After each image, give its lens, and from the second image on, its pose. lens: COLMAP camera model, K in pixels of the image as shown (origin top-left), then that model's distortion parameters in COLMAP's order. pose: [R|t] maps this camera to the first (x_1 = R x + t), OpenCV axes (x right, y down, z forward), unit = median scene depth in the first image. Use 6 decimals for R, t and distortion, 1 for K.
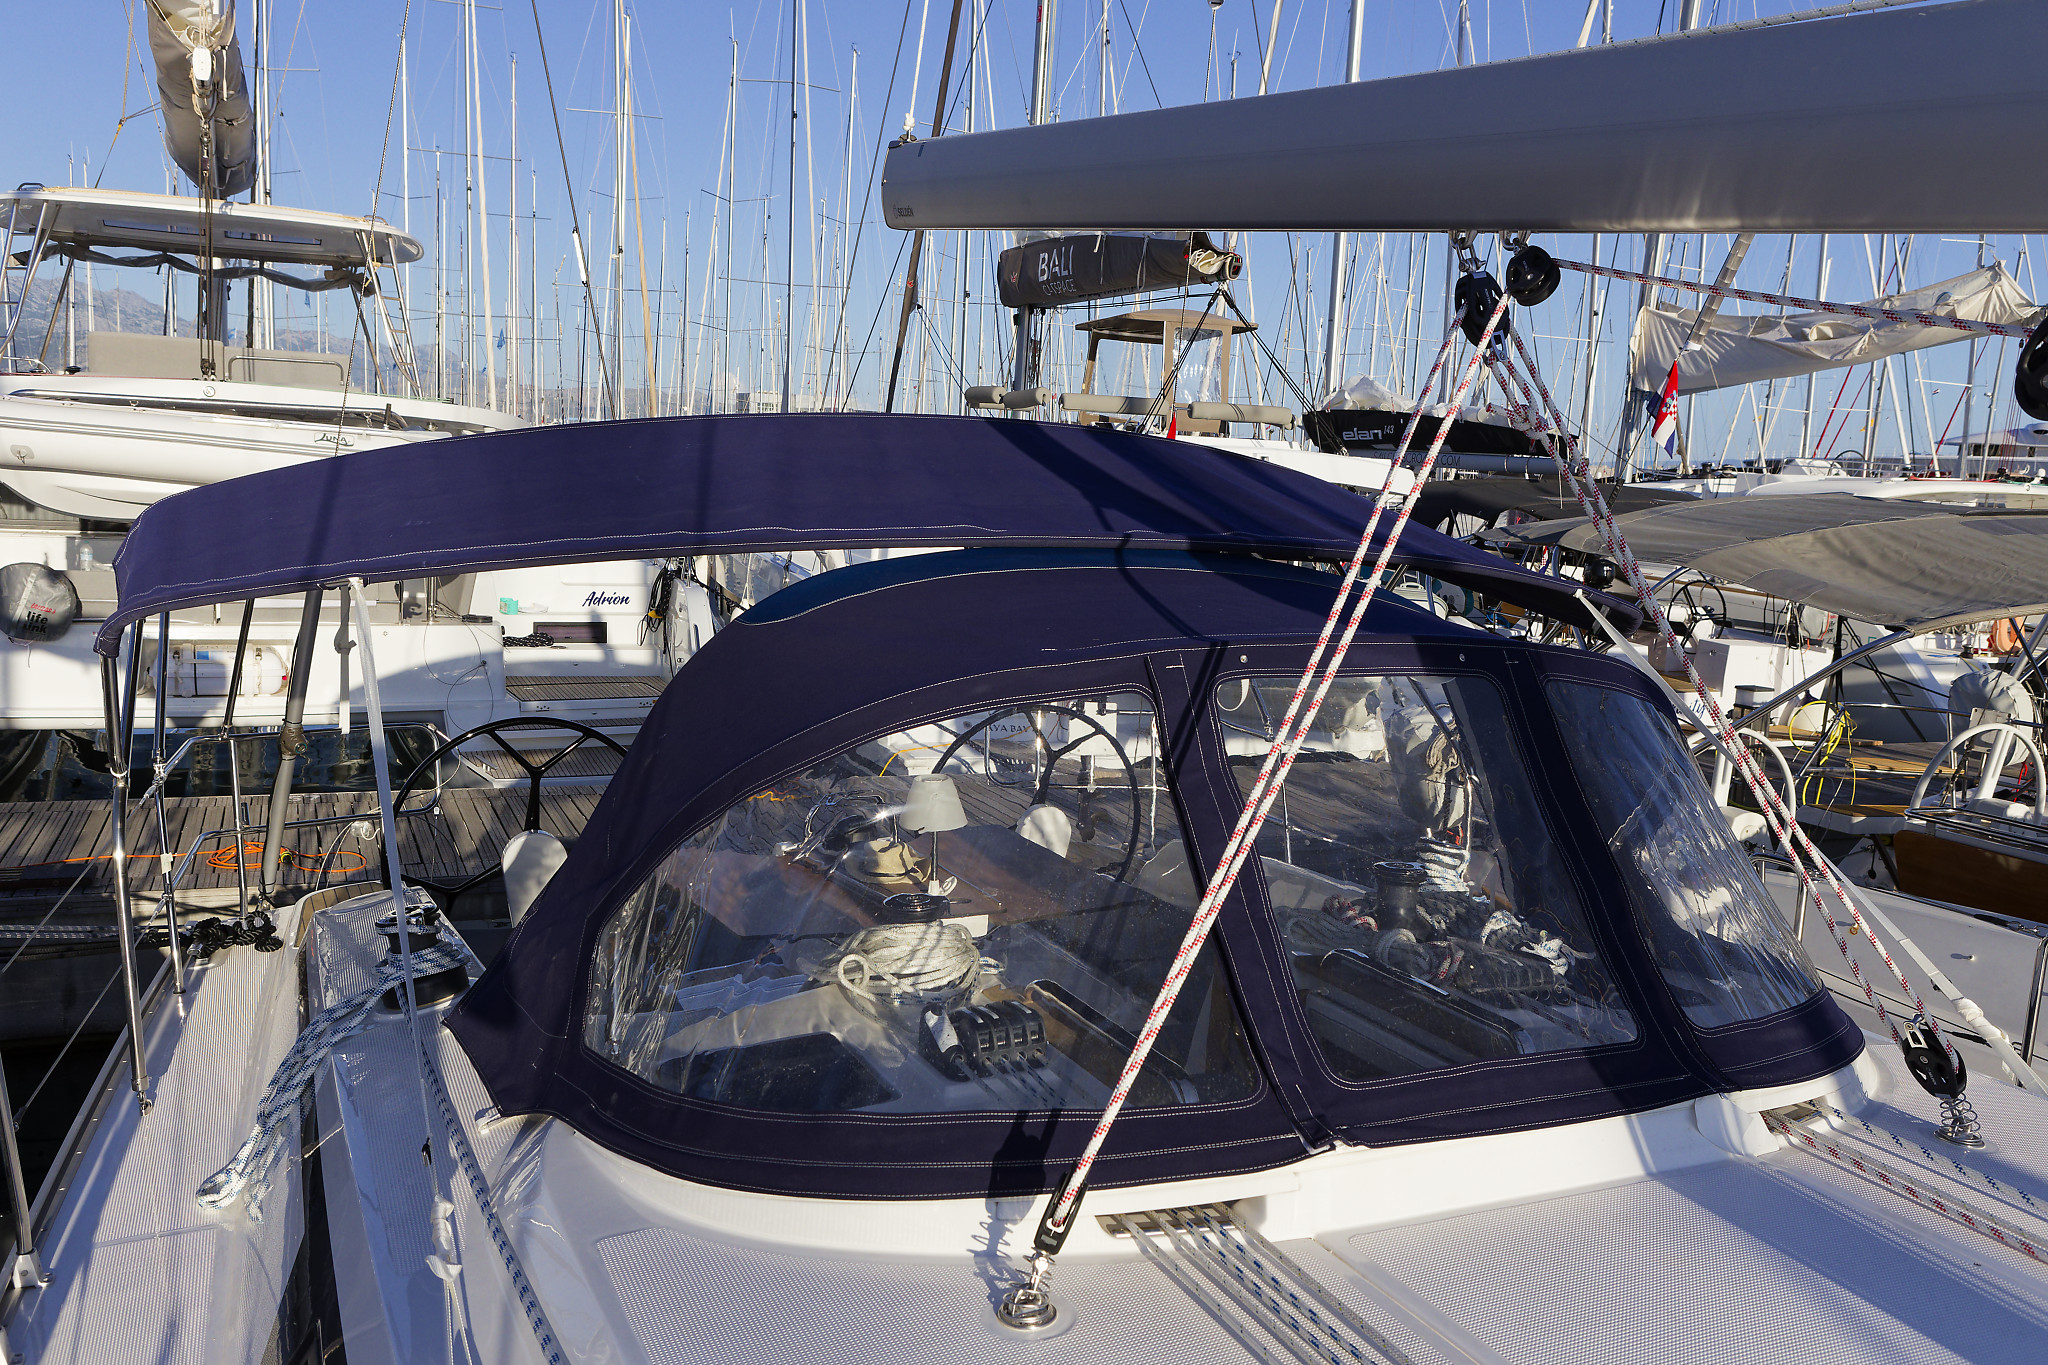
lens RADIAL K [[1653.6, 0, 1028.9], [0, 1653.6, 691.8], [0, 0, 1]] dist [-0.040917, 0.005940]
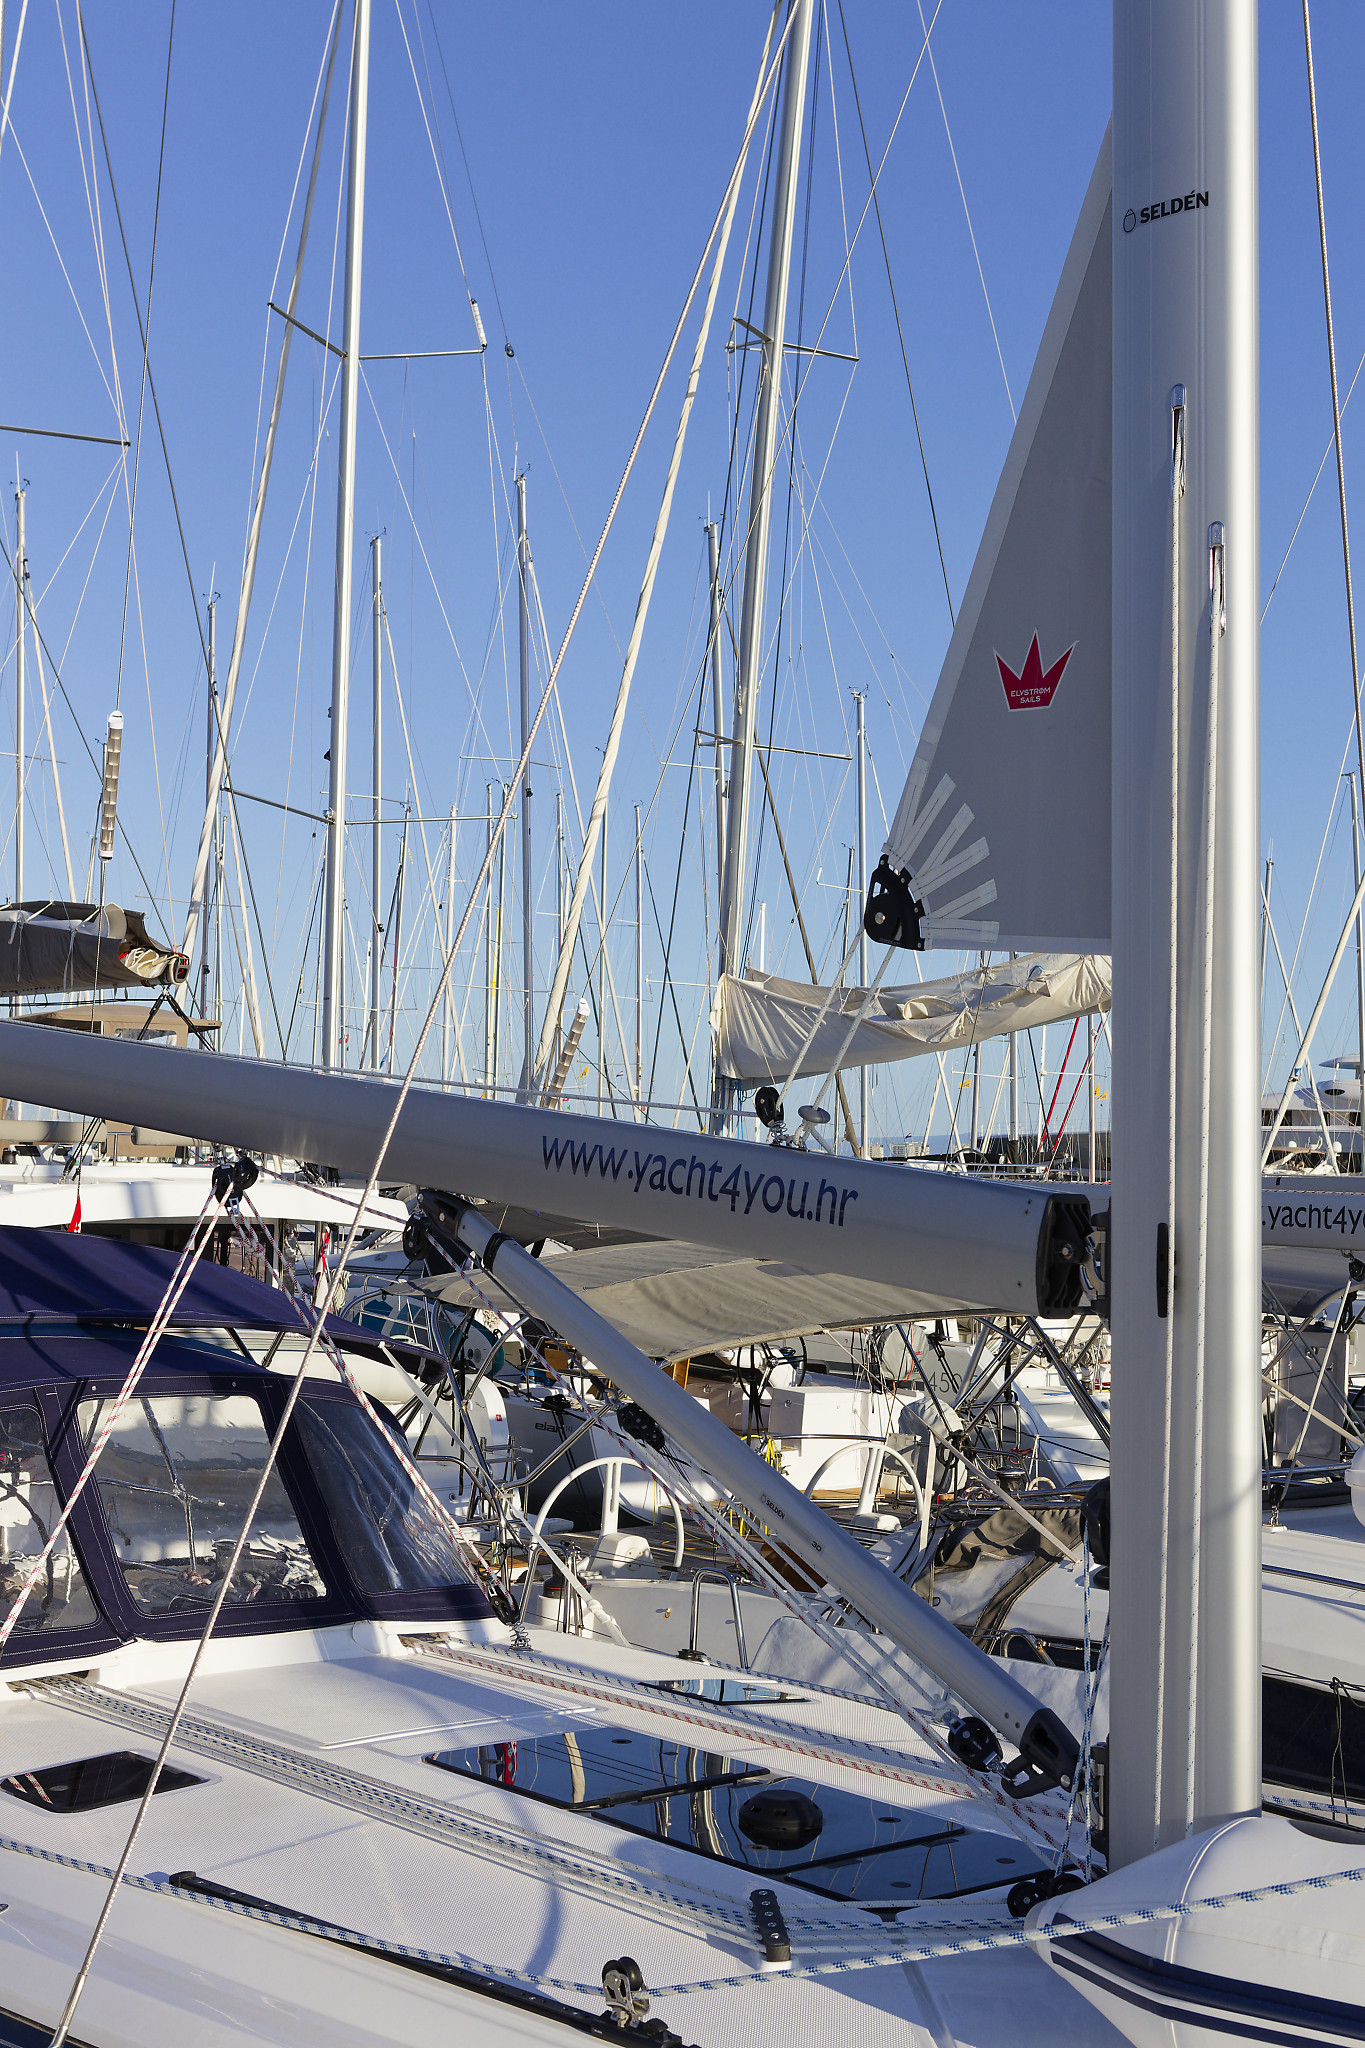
lens RADIAL K [[2582.1, 0, 717.5], [0, 2582.1, 1034.2], [0, 0, 1]] dist [-0.021131, 0.000000]
pose [[0.954092, -0.010125, 0.299343, -0.007034], [0.064913, 0.982664, -0.173661, 0.018188], [-0.292395, 0.185120, 0.938209, -0.260873]]
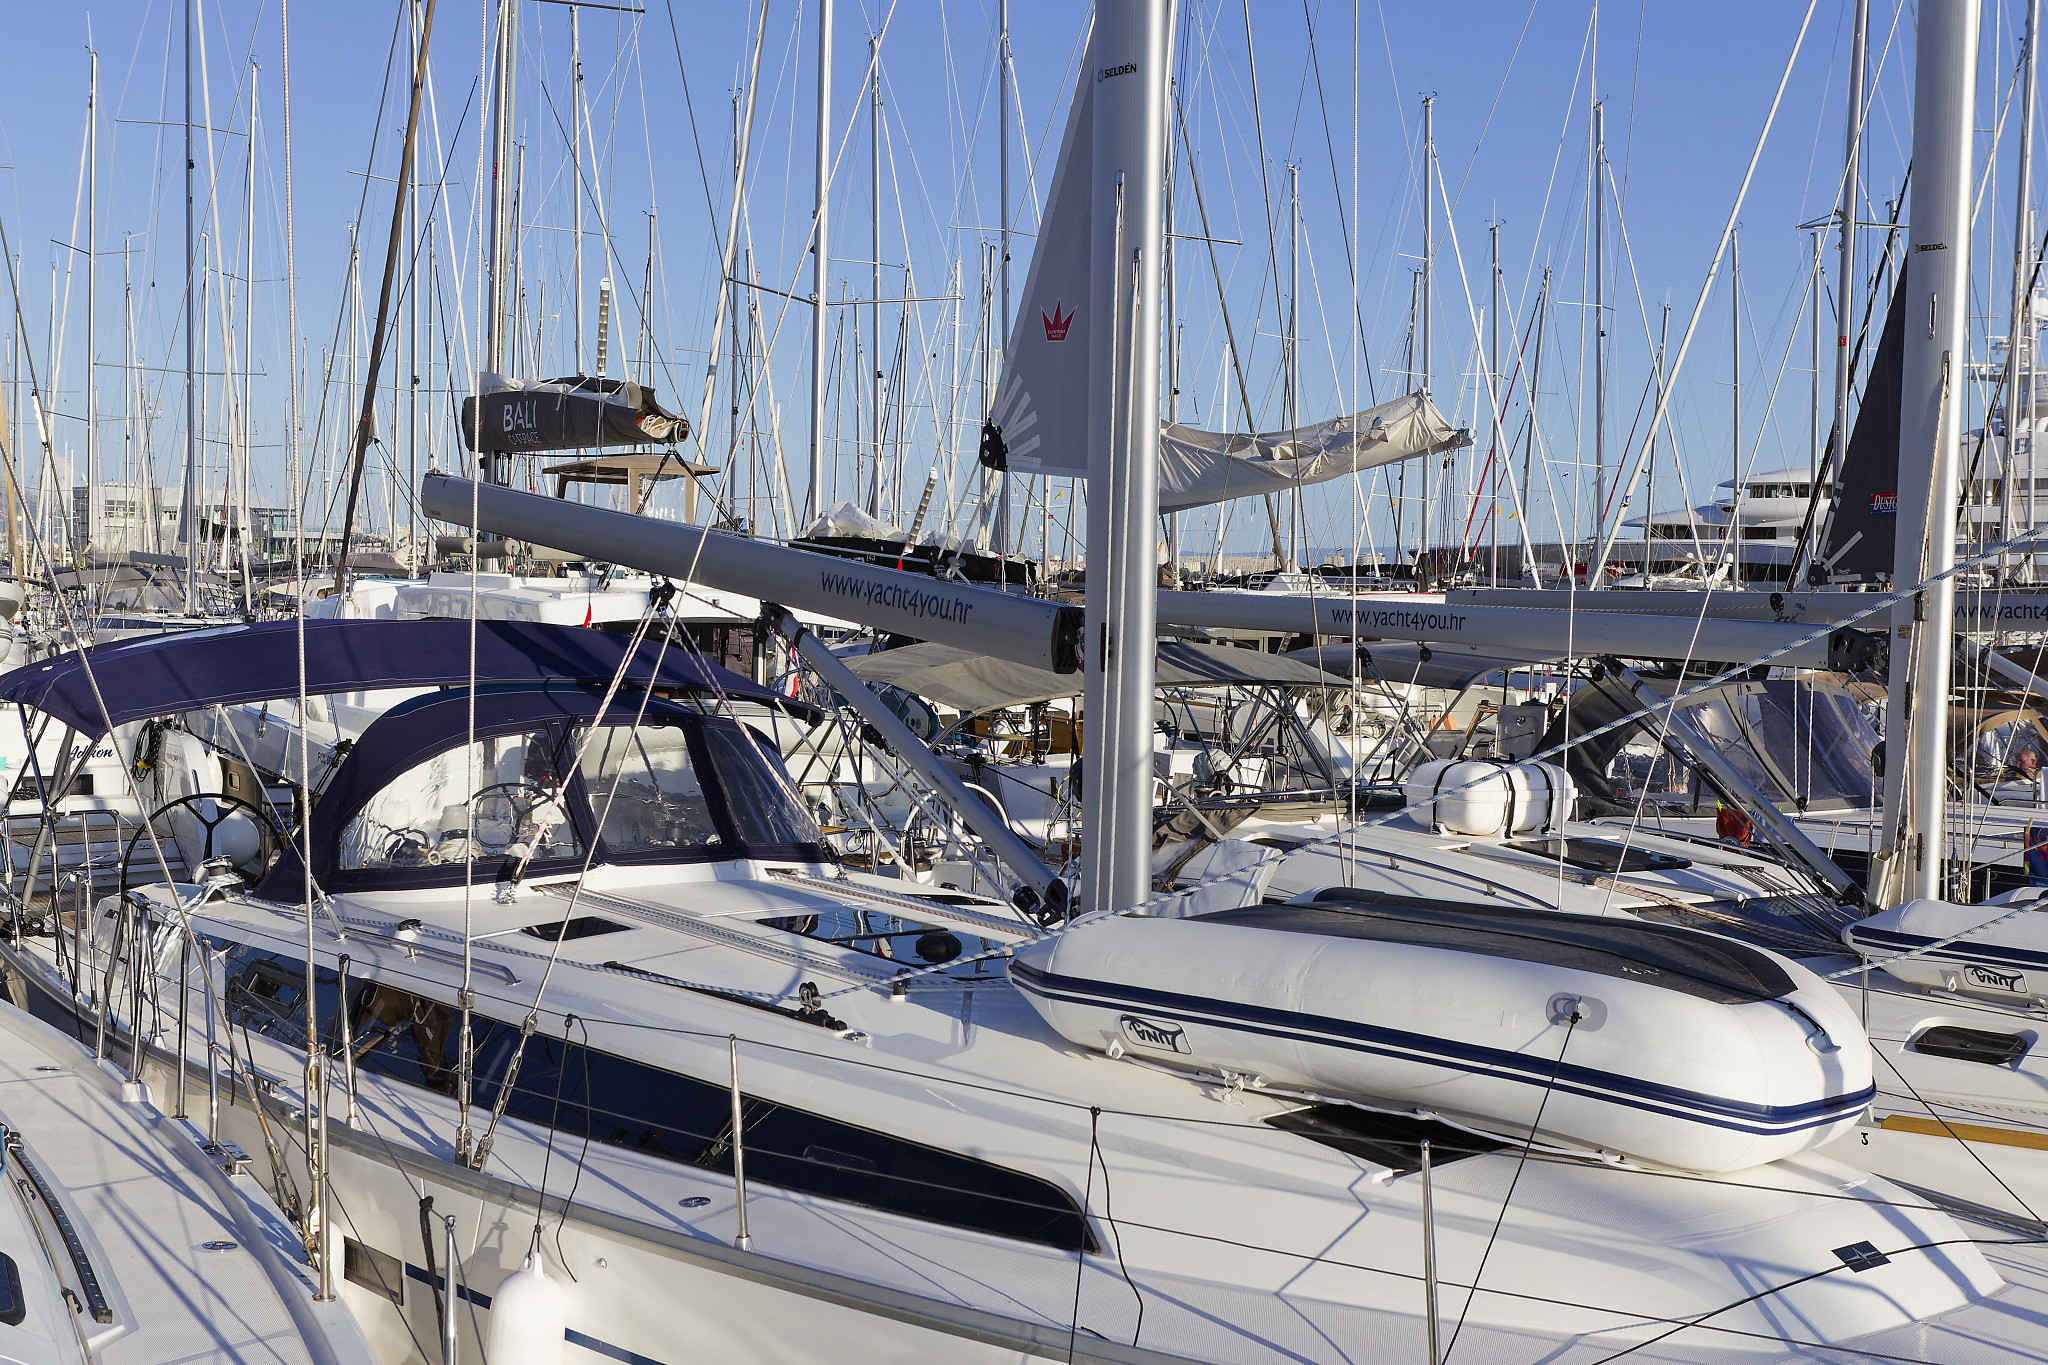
lens RADIAL K [[2280.8, 0, 1041.0], [0, 2280.8, 678.0], [0, 0, 1]] dist [-0.039450, 0.000000]
pose [[0.972626, -0.035297, 0.229681, 0.000491], [0.055492, 0.995081, -0.082066, 0.040292], [-0.225654, 0.092565, 0.969800, -0.444942]]
